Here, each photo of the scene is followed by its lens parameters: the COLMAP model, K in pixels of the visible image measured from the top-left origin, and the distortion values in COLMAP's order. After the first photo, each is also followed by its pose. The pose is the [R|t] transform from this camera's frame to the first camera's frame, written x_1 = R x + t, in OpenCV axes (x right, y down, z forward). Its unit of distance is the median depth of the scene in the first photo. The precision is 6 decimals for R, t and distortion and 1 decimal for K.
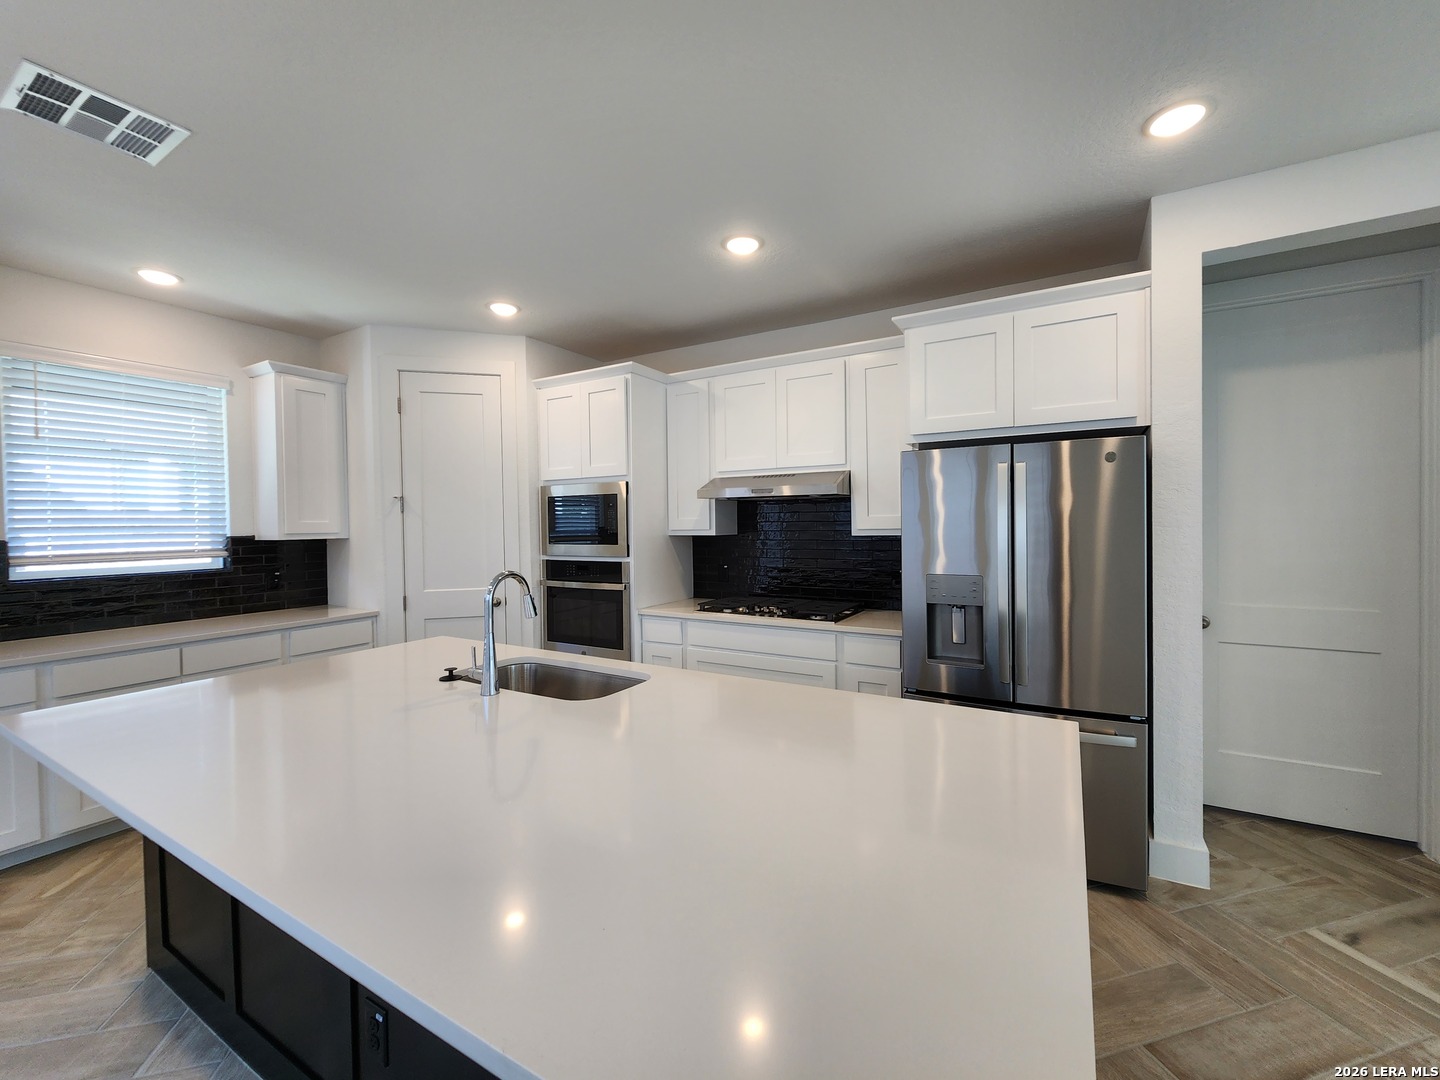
lens RADIAL K [[582.1, 0, 720.0], [0, 582.1, 540.0], [0, 0, 1]] dist [0.000310, -0.000264]
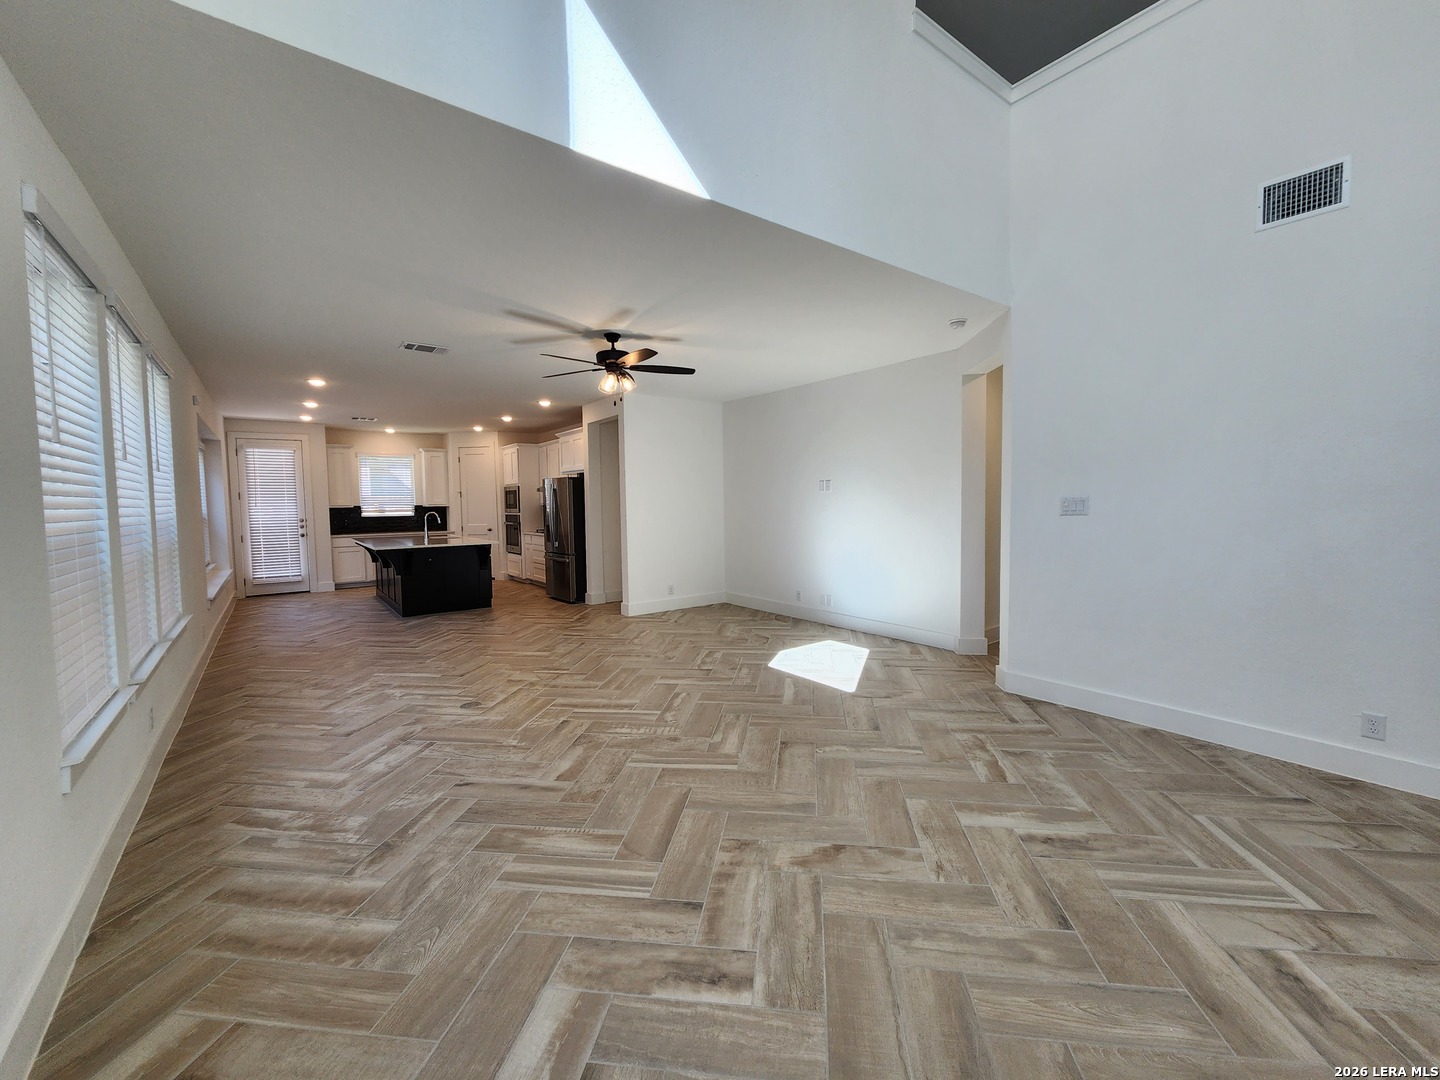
lens RADIAL K [[582.1, 0, 720.0], [0, 582.1, 540.0], [0, 0, 1]] dist [0.000310, -0.000264]
pose [[0.911694, 0.031825, -0.409635, 1.808293], [-0.008664, 0.998263, 0.058275, -0.014584], [0.410778, -0.049580, 0.910386, -1.101487]]
